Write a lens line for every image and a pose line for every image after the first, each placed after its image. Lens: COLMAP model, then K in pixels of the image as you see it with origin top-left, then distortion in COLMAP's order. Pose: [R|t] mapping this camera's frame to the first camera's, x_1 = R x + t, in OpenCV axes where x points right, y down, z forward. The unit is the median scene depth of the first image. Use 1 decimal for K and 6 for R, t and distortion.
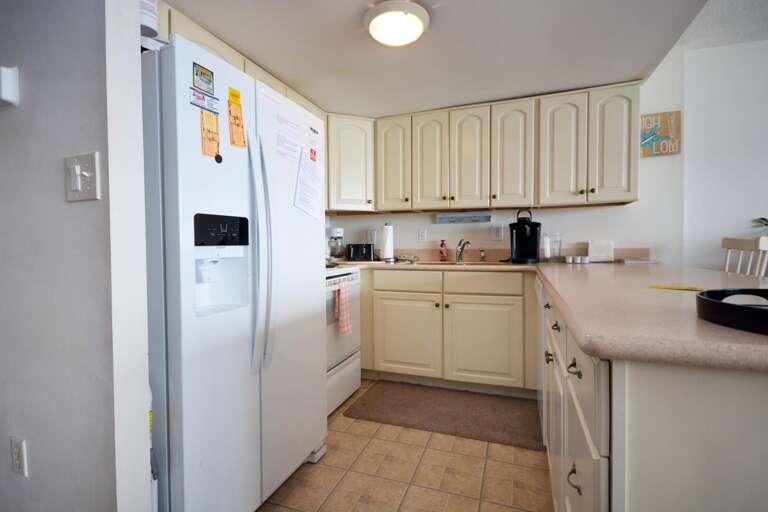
lens RADIAL K [[372.0, 0, 384.0], [0, 372.0, 256.0], [0, 0, 1]] dist [-0.001516, -0.000981]
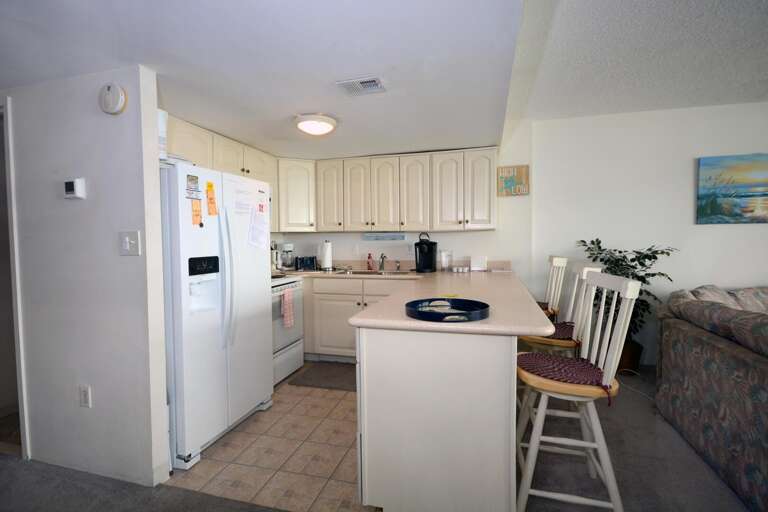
lens RADIAL K [[372.0, 0, 384.0], [0, 372.0, 256.0], [0, 0, 1]] dist [-0.001516, -0.000981]
pose [[0.996339, -0.006161, 0.085272, 0.119942], [0.005317, 0.999935, 0.010120, -0.058632], [-0.085329, -0.009630, 0.996306, -0.374934]]
